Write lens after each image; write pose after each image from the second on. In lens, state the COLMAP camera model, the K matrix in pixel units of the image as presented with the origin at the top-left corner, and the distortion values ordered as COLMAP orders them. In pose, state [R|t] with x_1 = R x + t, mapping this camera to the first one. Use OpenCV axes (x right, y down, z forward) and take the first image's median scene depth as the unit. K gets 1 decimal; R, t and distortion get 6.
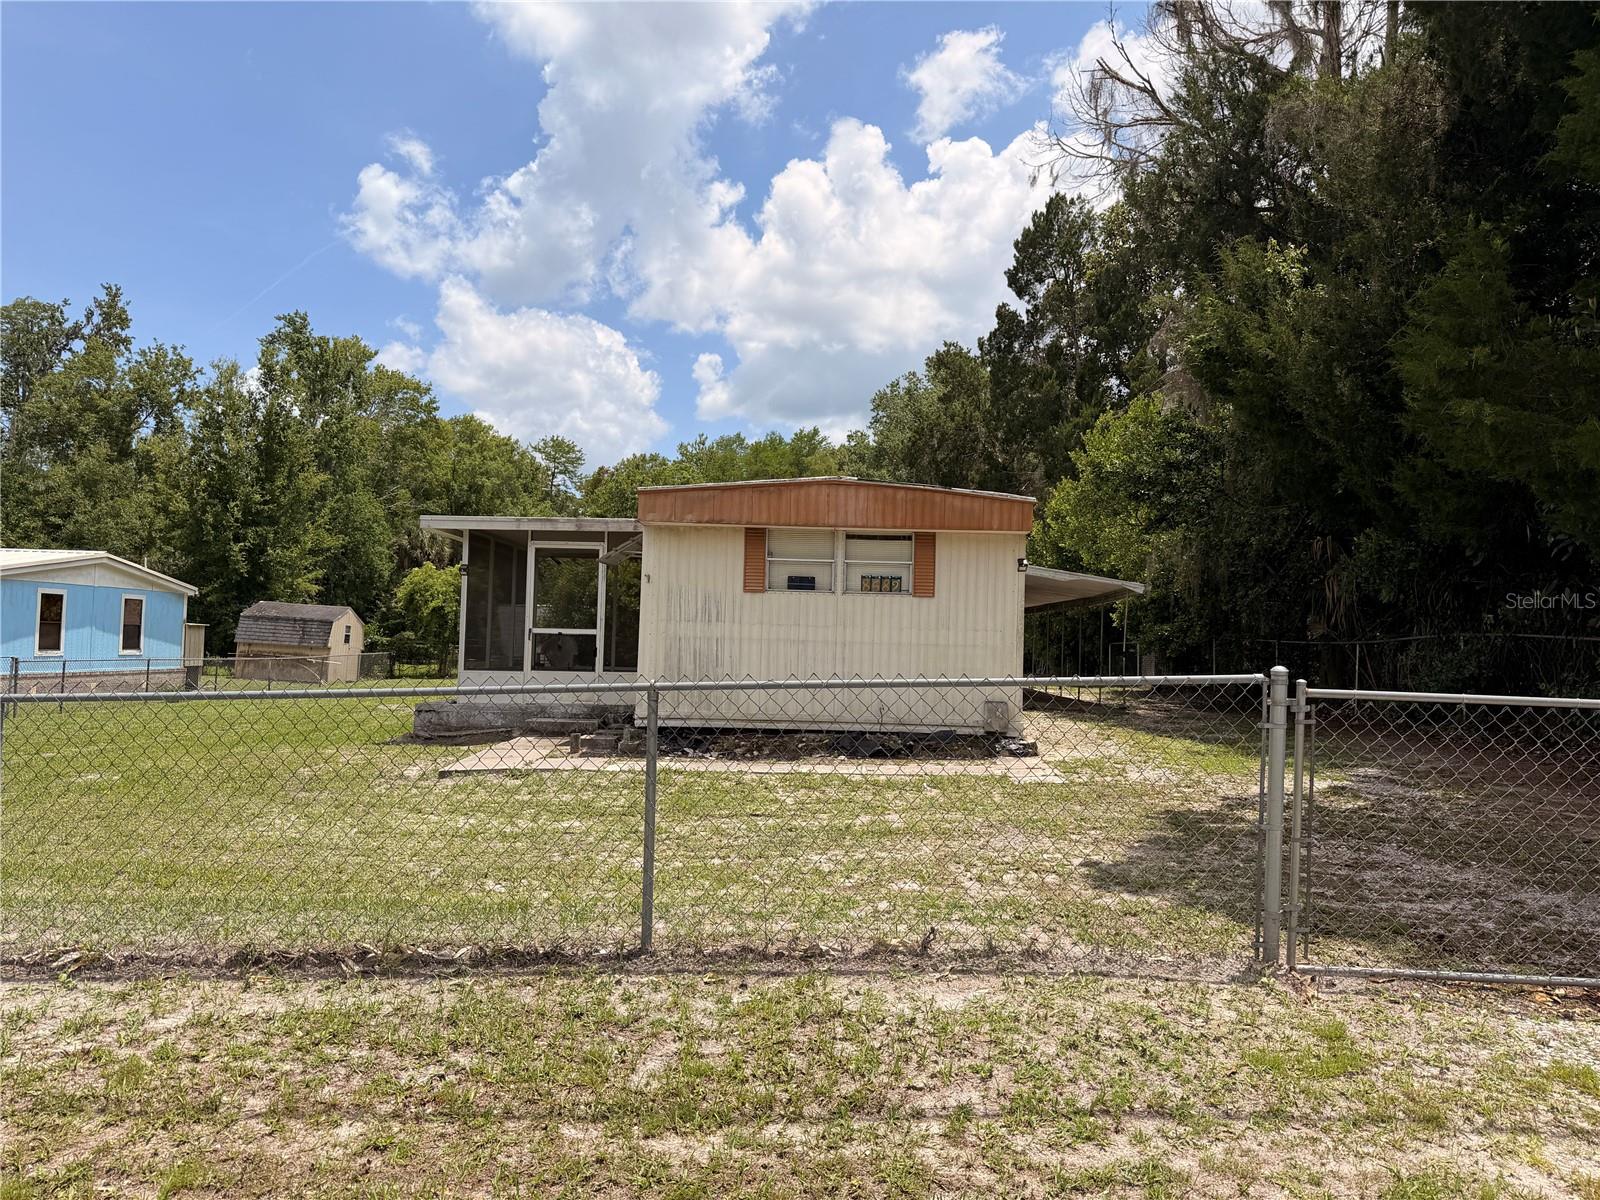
lens RADIAL K [[1151.9, 0, 808.9], [0, 1151.9, 628.4], [0, 0, 1]] dist [0.045834, -0.058334]
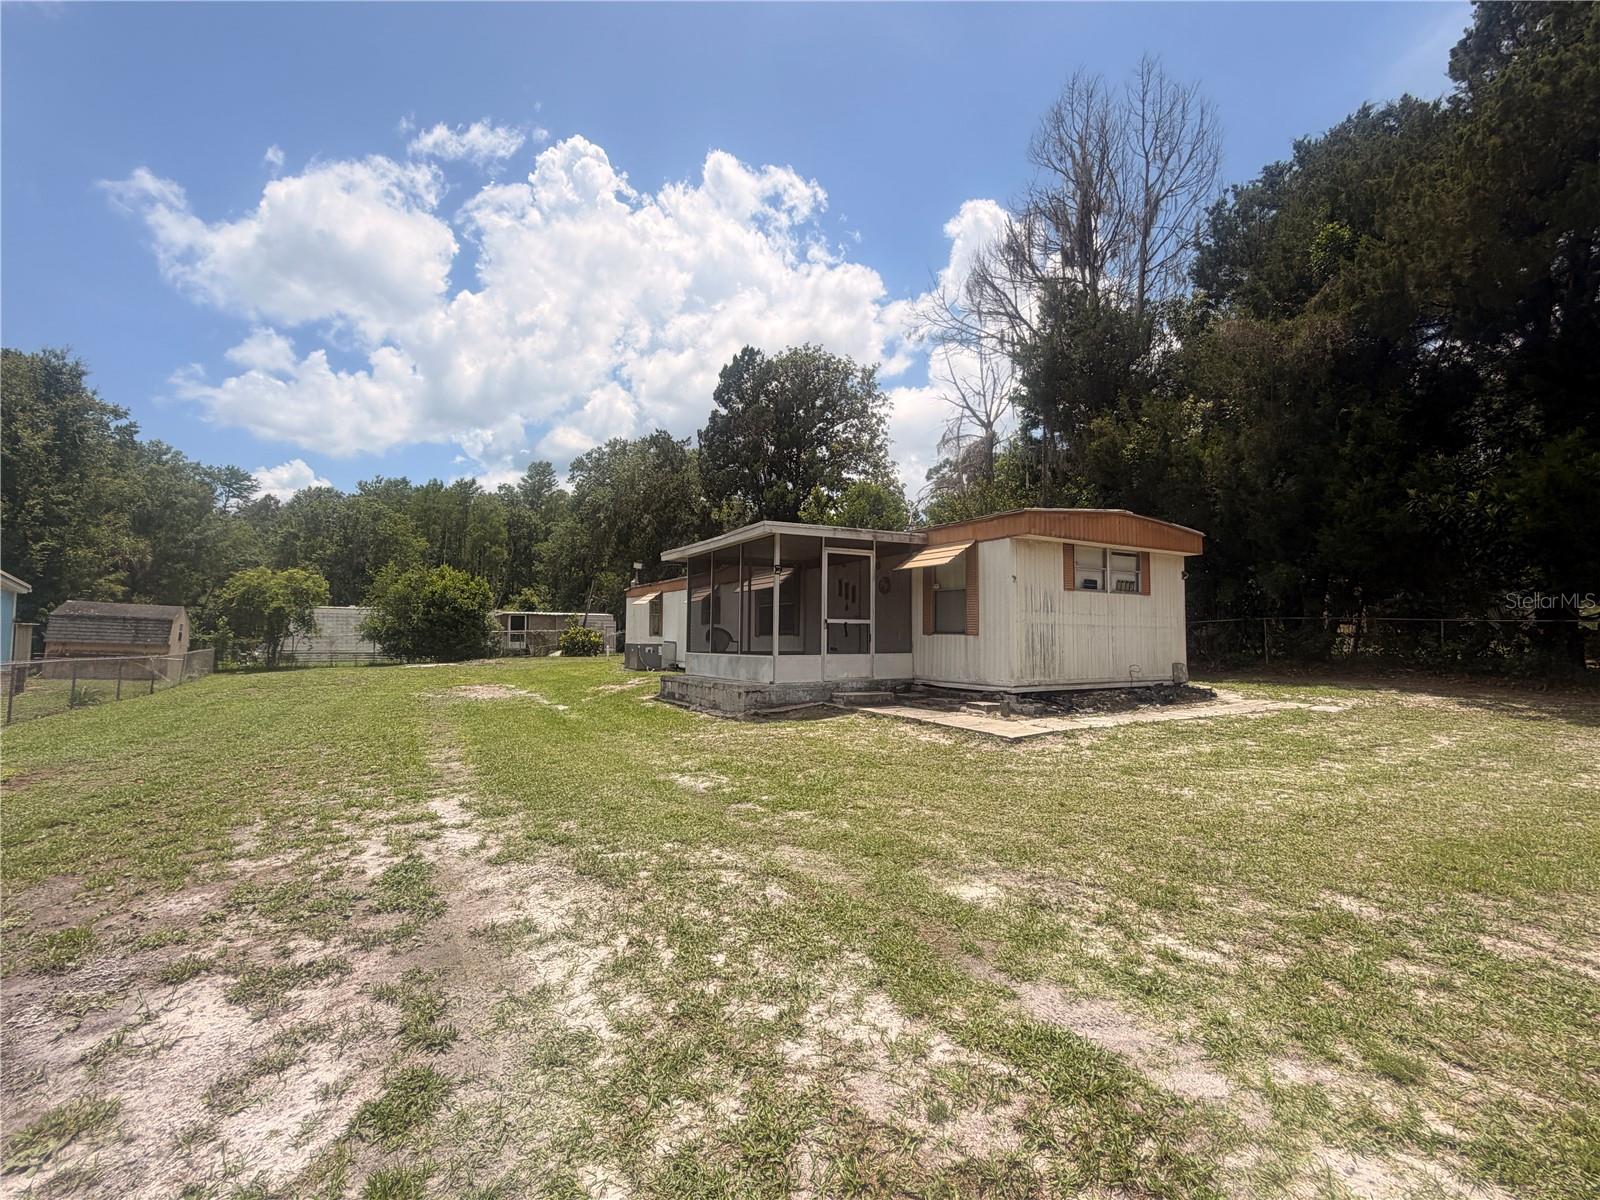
lens RADIAL K [[728.1, 0, 797.4], [0, 728.1, 603.0], [0, 0, 1]] dist [0.002085, -0.000868]
pose [[0.861469, 0.005321, 0.507783, -0.458589], [0.009207, 0.999617, -0.026096, 0.001907], [-0.507727, 0.027156, 0.861090, 0.246990]]
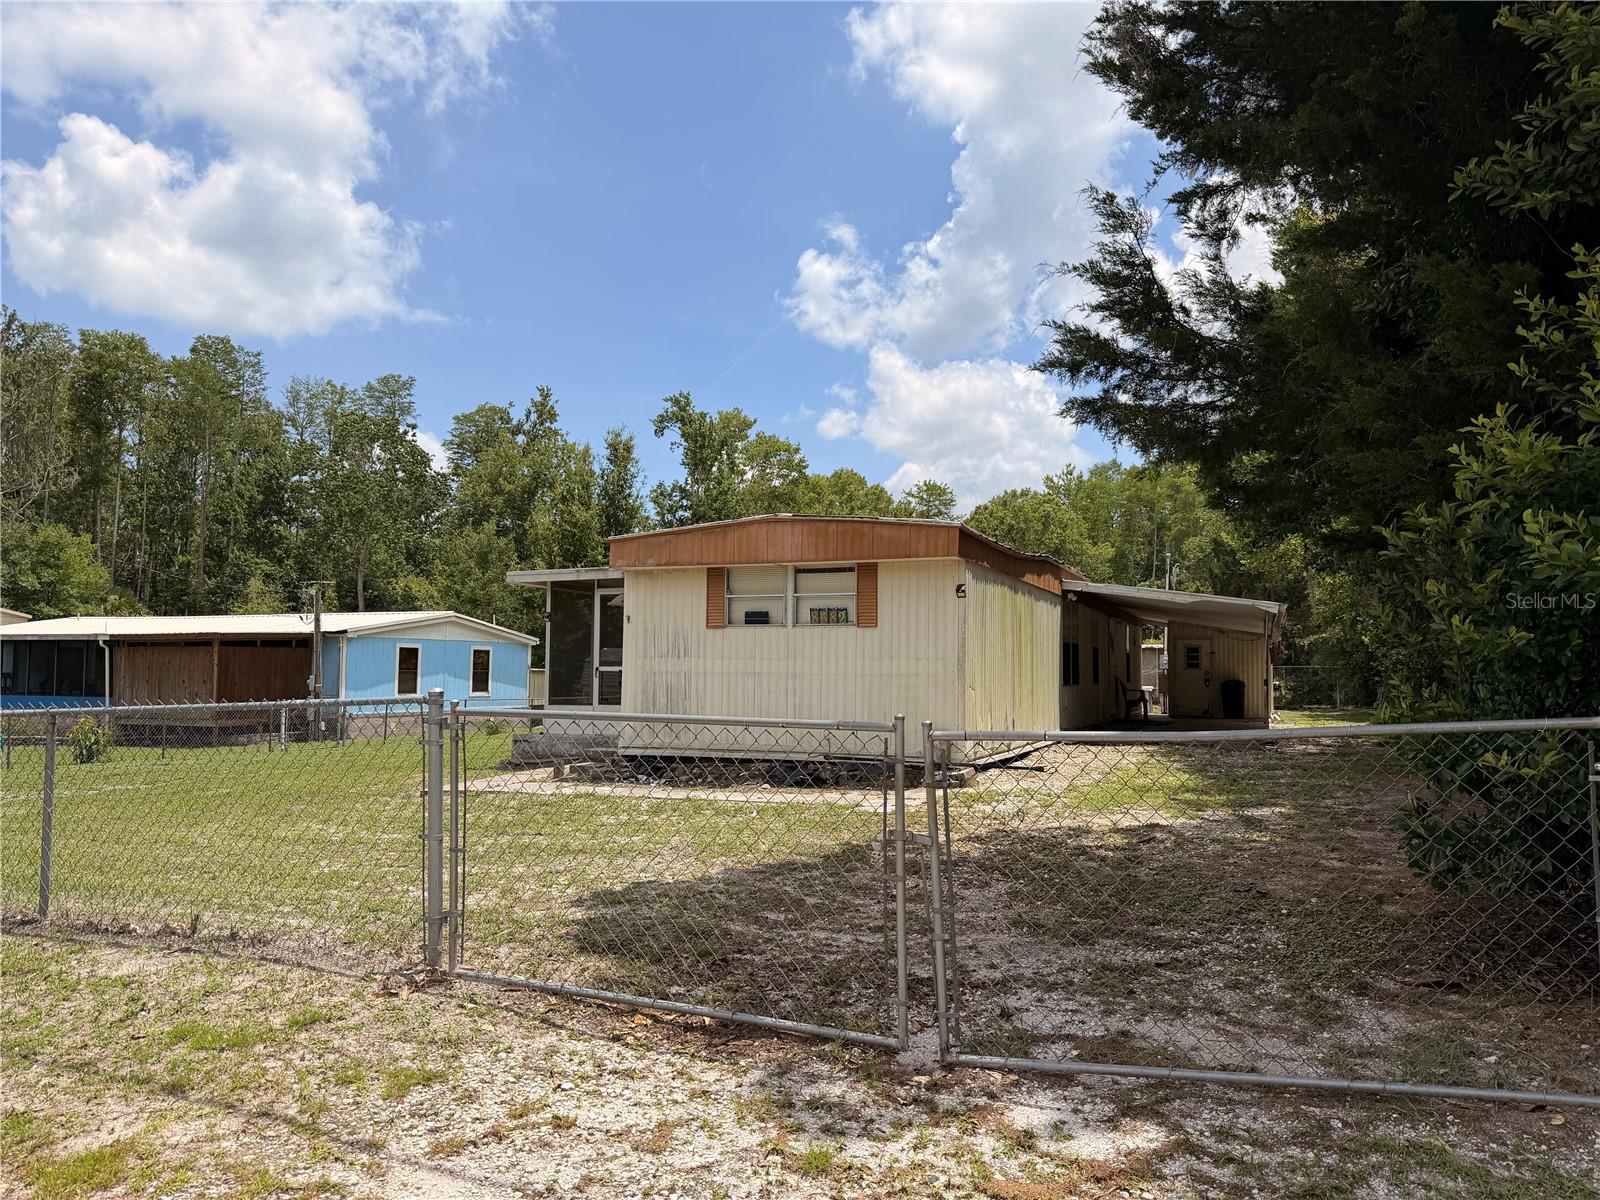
lens RADIAL K [[1151.9, 0, 806.7], [0, 1151.9, 602.7], [0, 0, 1]] dist [0.045834, -0.058334]
pose [[0.928829, -0.042102, -0.368109, 0.250713], [0.021684, 0.997997, -0.059430, 0.006089], [0.369873, 0.047218, 0.927882, 0.027163]]
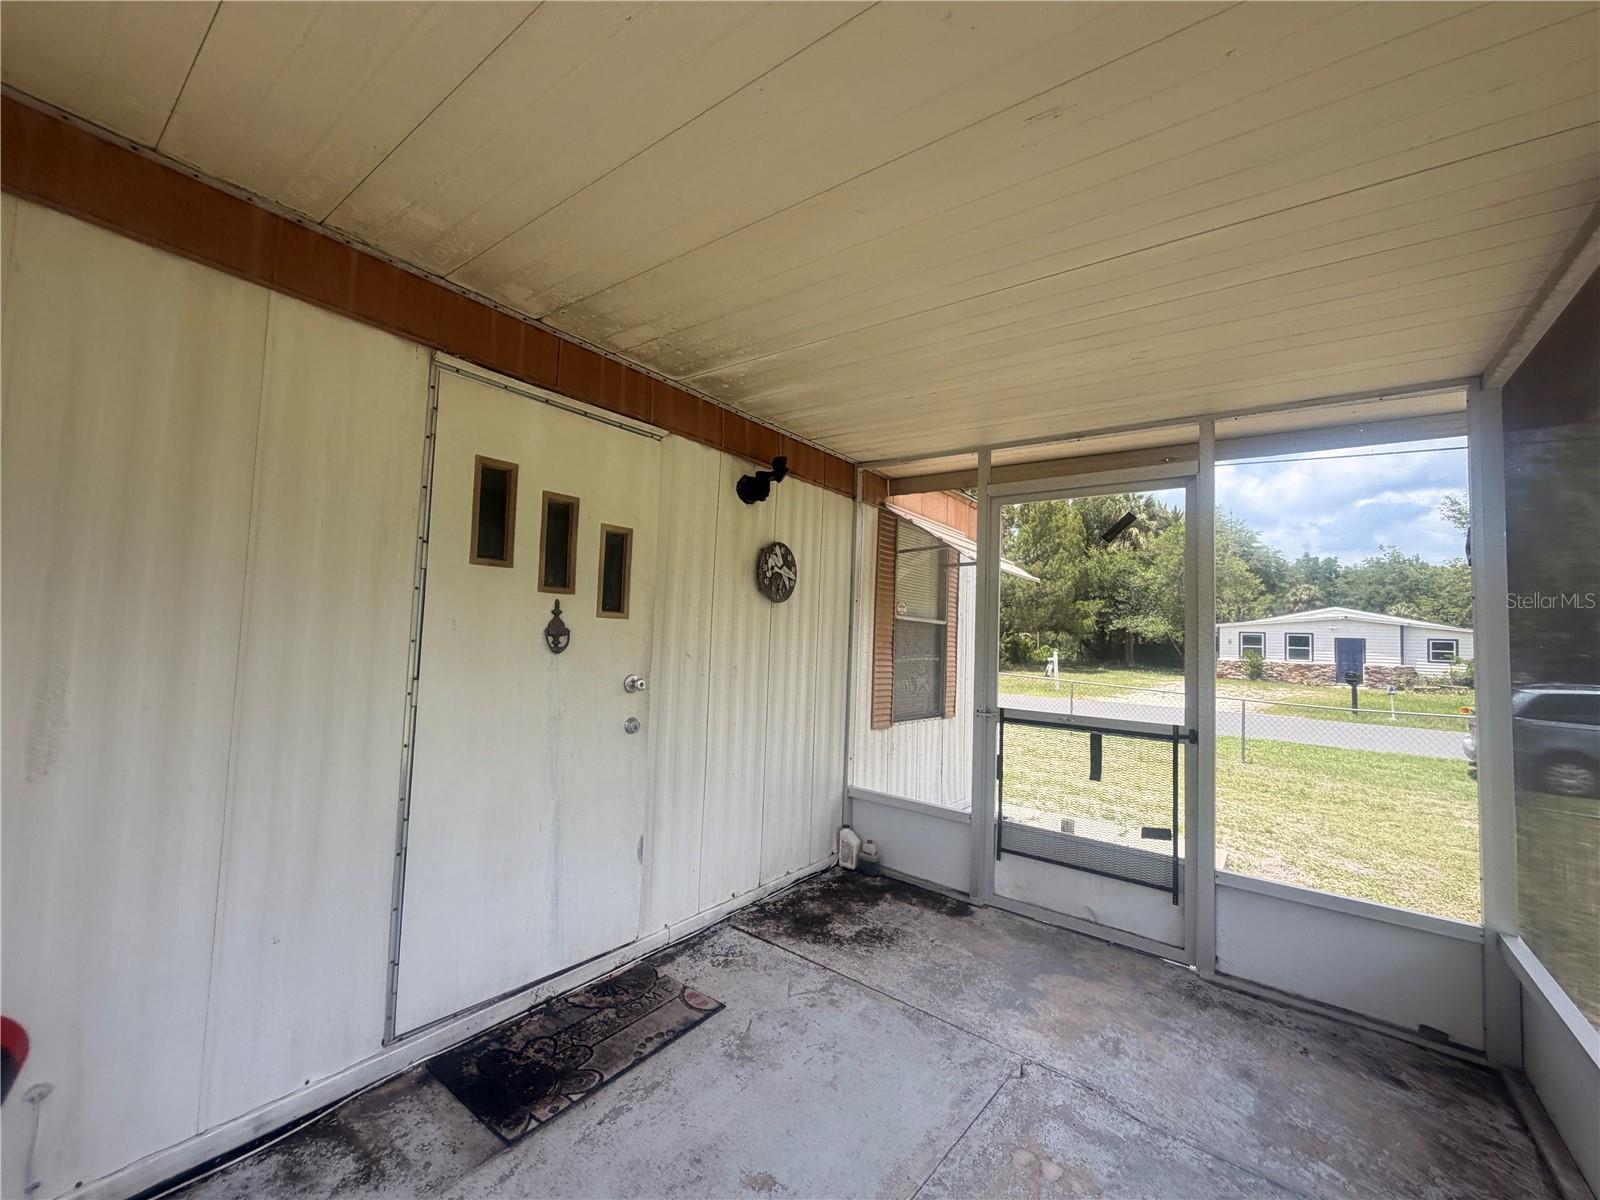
lens RADIAL K [[643.9, 0, 794.4], [0, 643.9, 601.3], [0, 0, 1]] dist [-0.000141, -0.000258]
pose [[-0.797768, -0.024786, 0.602455, -0.180698], [-0.069741, 0.996242, -0.051363, -0.013486], [-0.598918, -0.082991, -0.796499, 0.851572]]
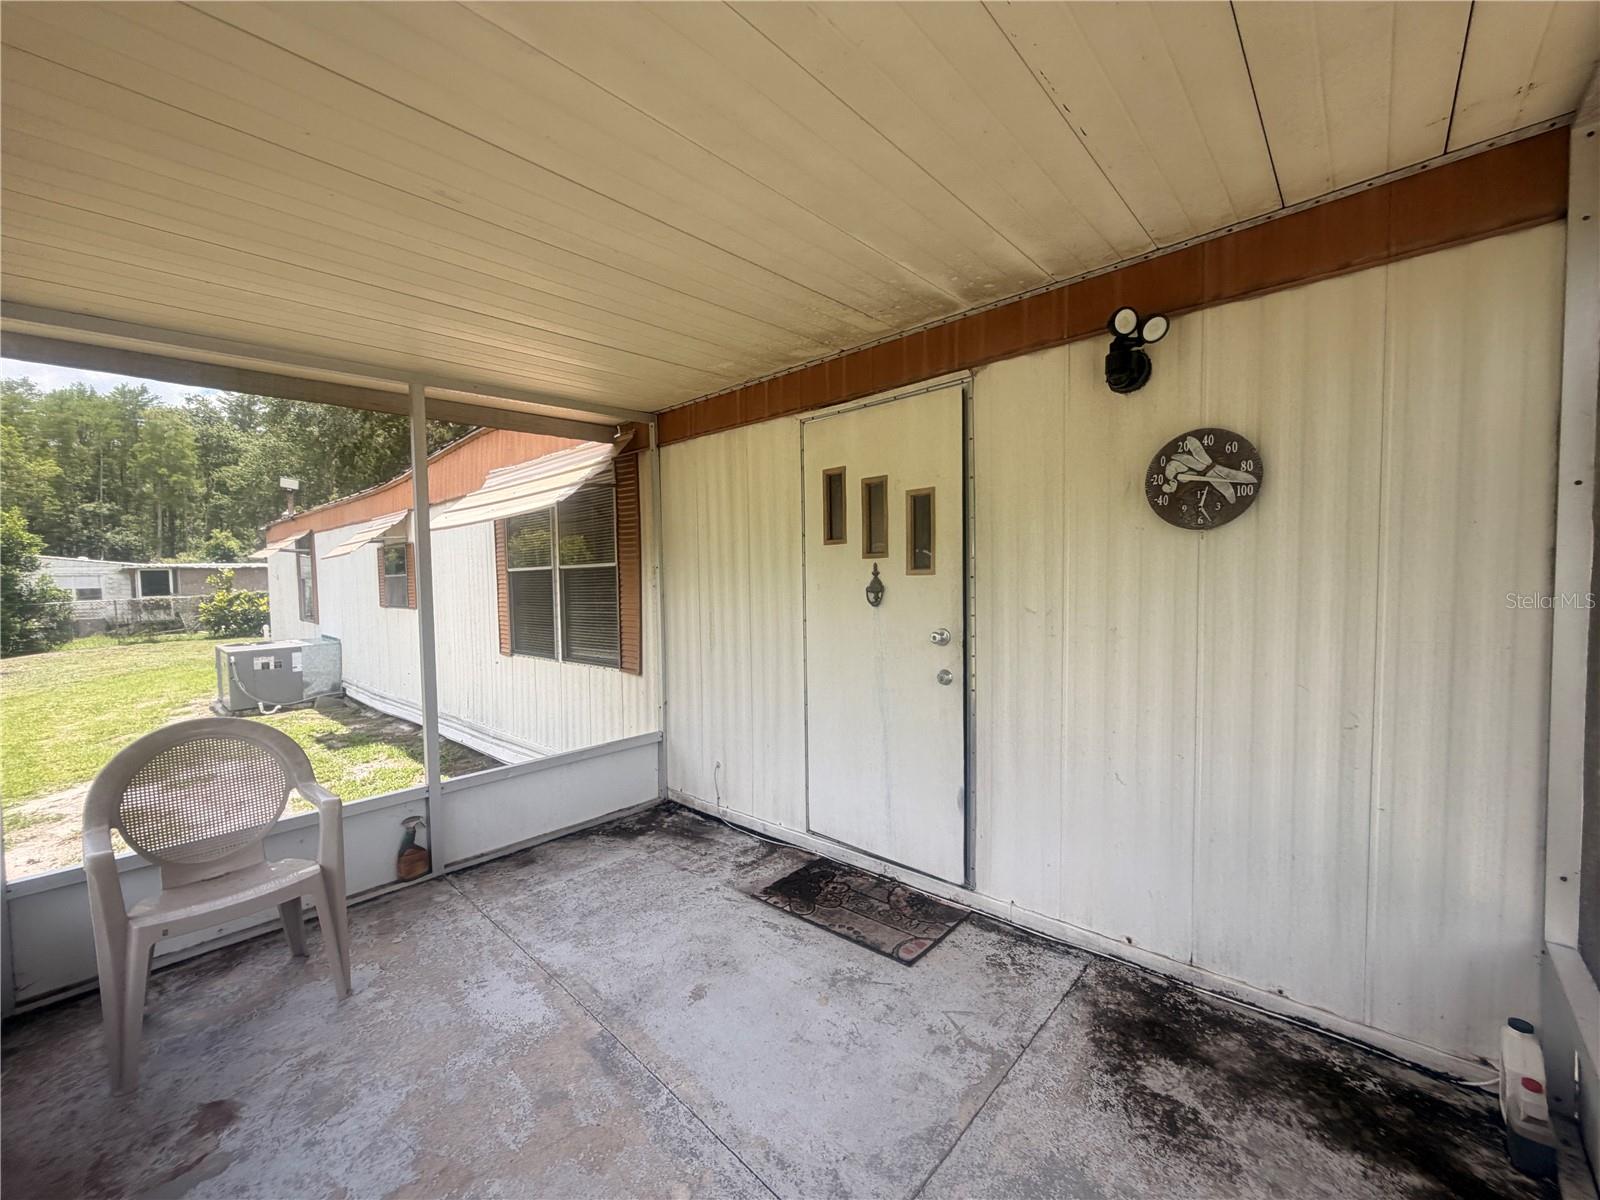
lens RADIAL K [[643.9, 0, 795.8], [0, 643.9, 603.8], [0, 0, 1]] dist [-0.000141, -0.000258]
pose [[0.667461, -0.074841, 0.740874, -0.194548], [0.027398, 0.996731, 0.076003, -0.018621], [-0.744141, -0.030431, 0.667330, 0.715707]]
